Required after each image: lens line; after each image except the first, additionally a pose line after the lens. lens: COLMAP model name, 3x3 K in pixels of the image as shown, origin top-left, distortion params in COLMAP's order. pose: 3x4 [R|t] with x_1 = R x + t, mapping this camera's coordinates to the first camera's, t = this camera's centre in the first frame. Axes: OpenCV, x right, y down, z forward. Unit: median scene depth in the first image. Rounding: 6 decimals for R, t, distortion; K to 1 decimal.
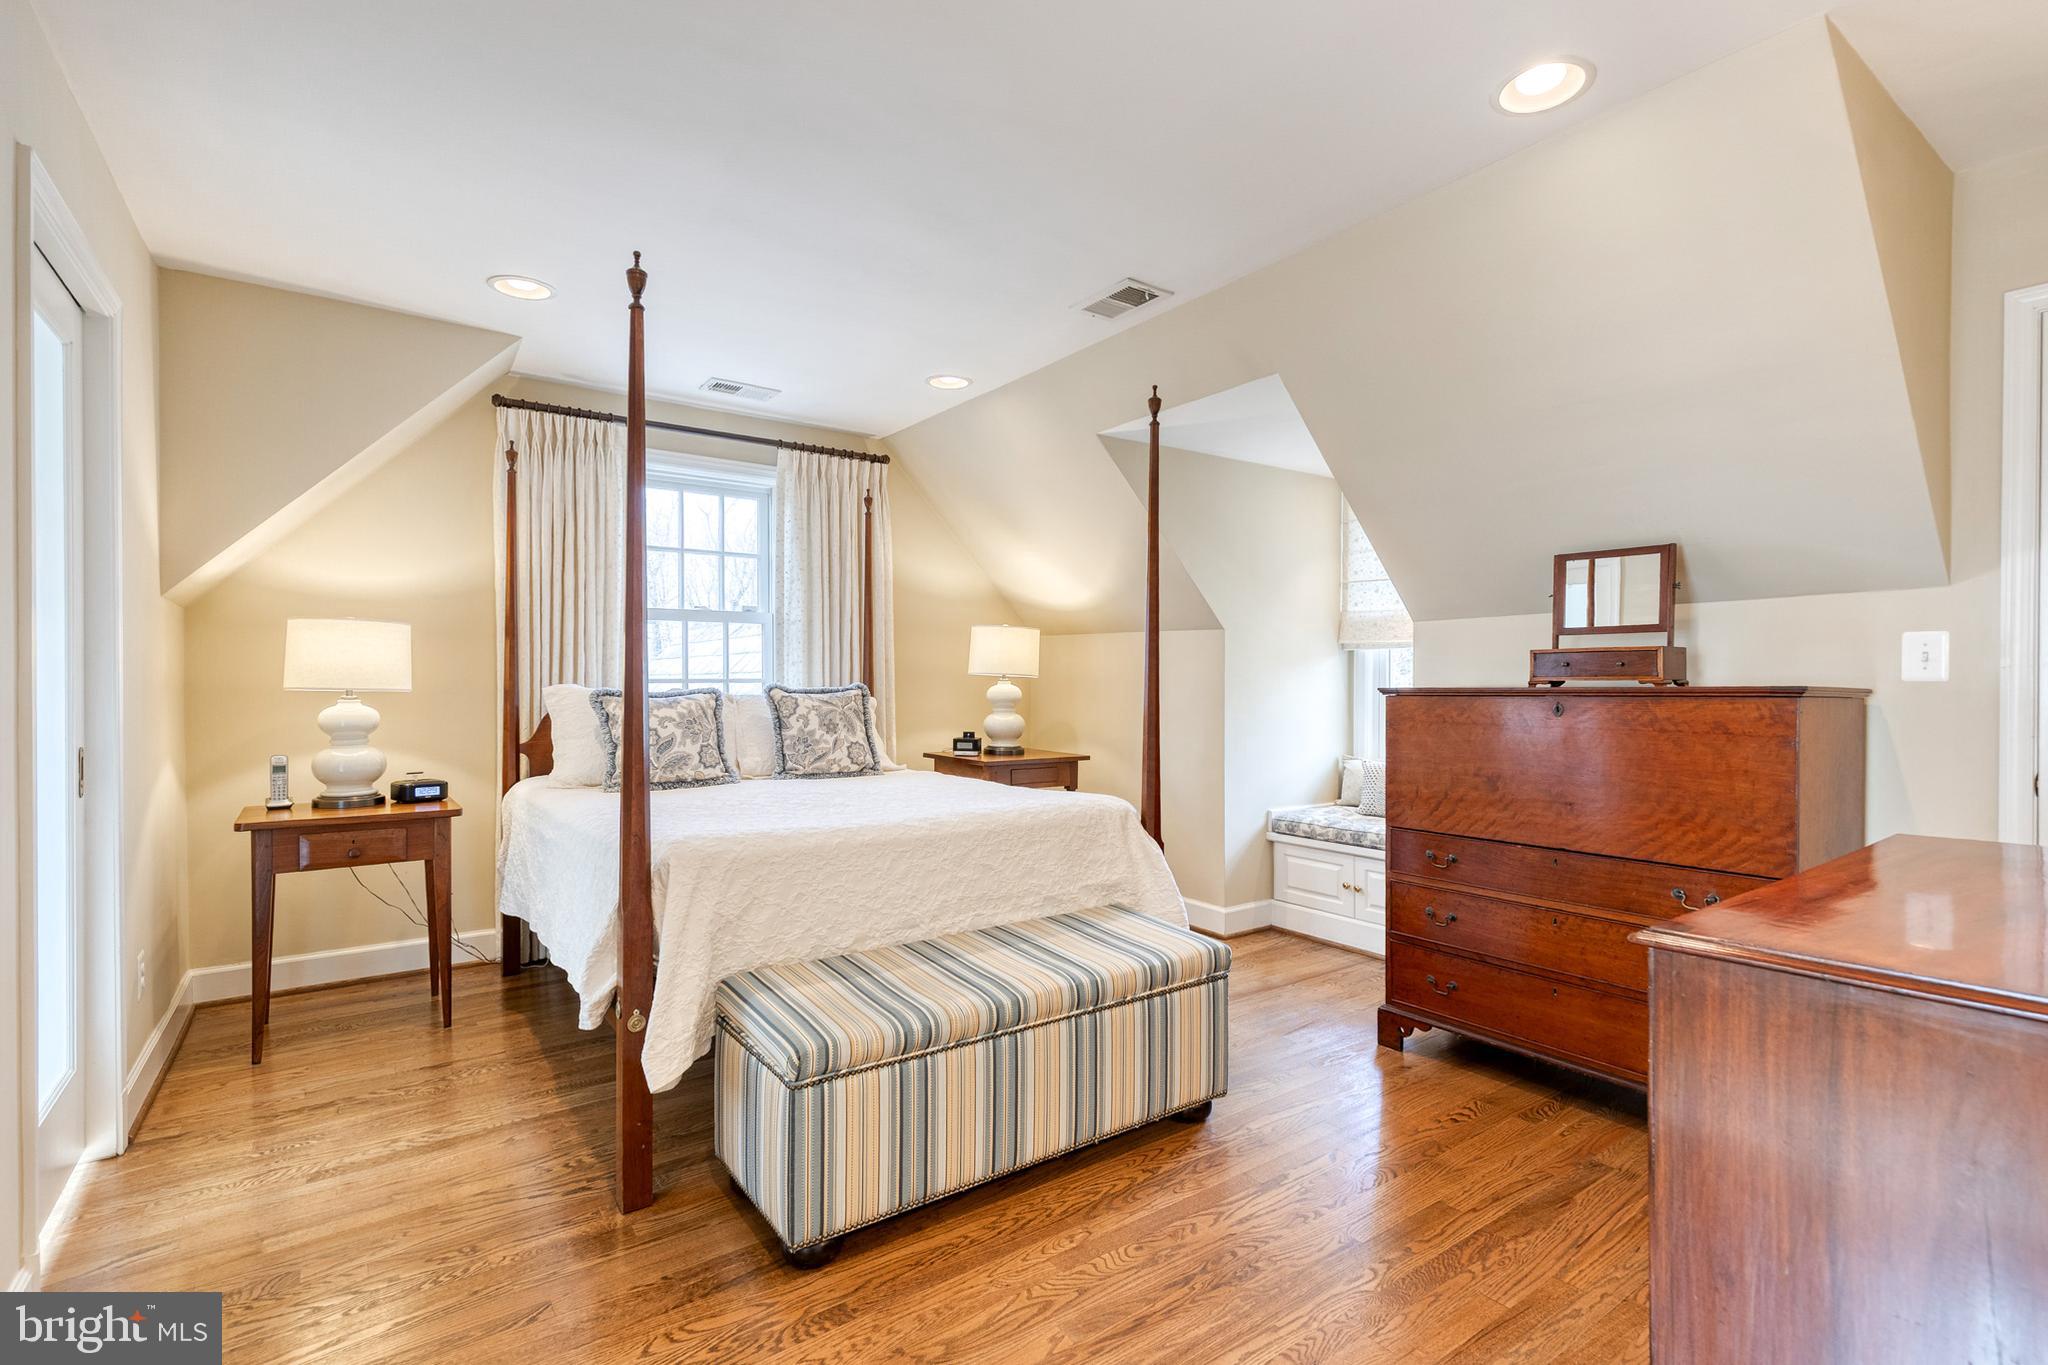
lens RADIAL K [[922.5, 0, 1045.6], [0, 922.5, 698.3], [0, 0, 1]] dist [0.008432, -0.001167]
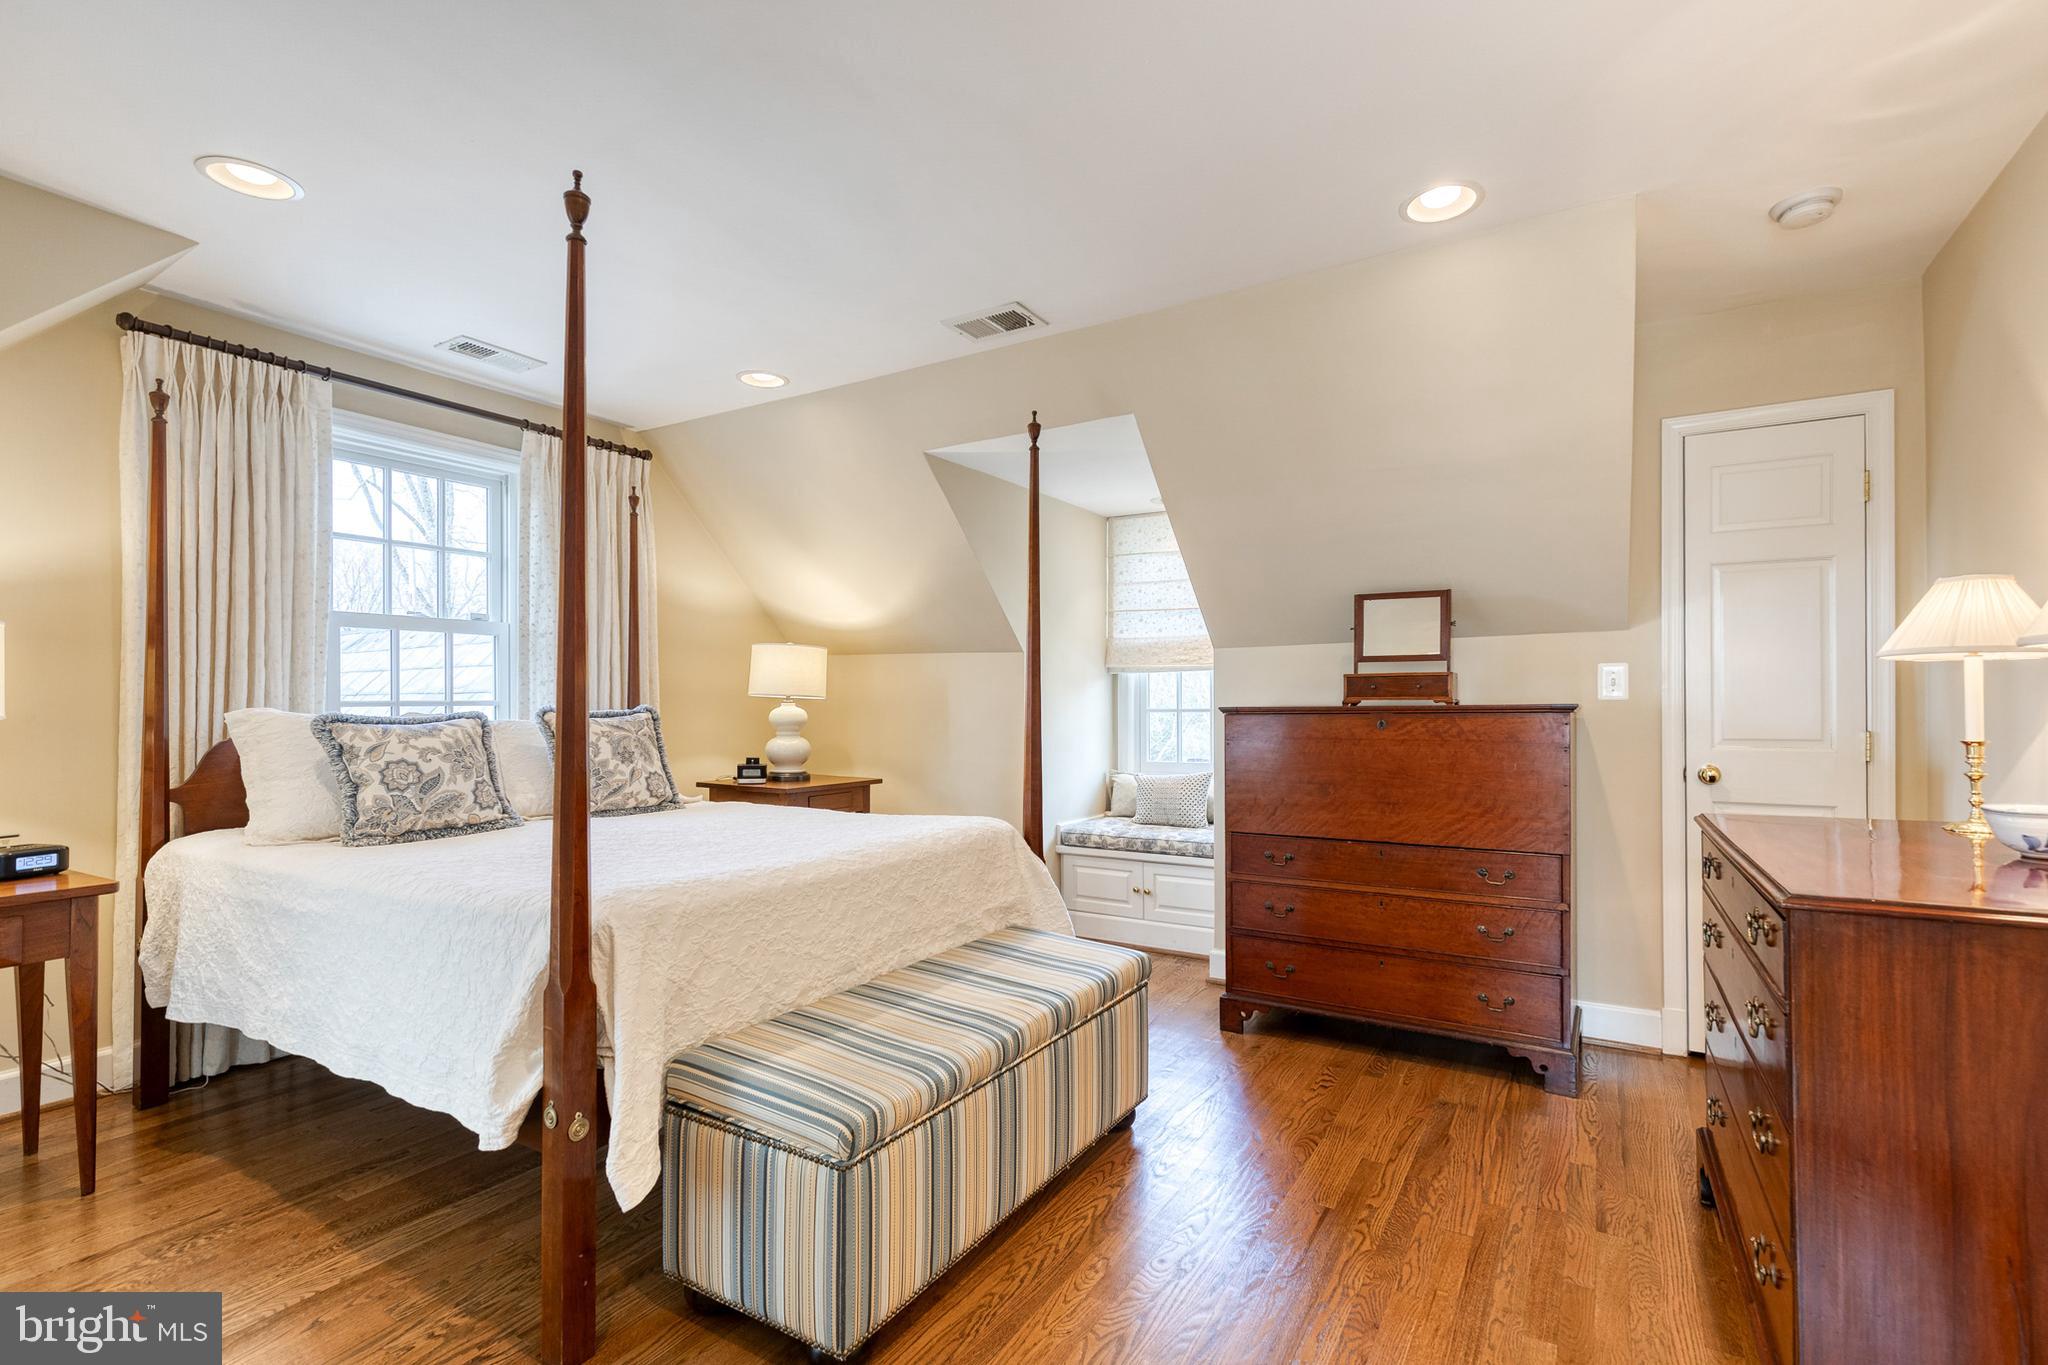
lens RADIAL K [[903.8, 0, 1022.9], [0, 903.8, 707.2], [0, 0, 1]] dist [0.009766, -0.000321]
pose [[0.925669, -0.004843, 0.378303, -0.275499], [0.010299, 0.999870, -0.012399, -0.000316], [-0.378194, 0.015374, 0.925599, 0.087748]]
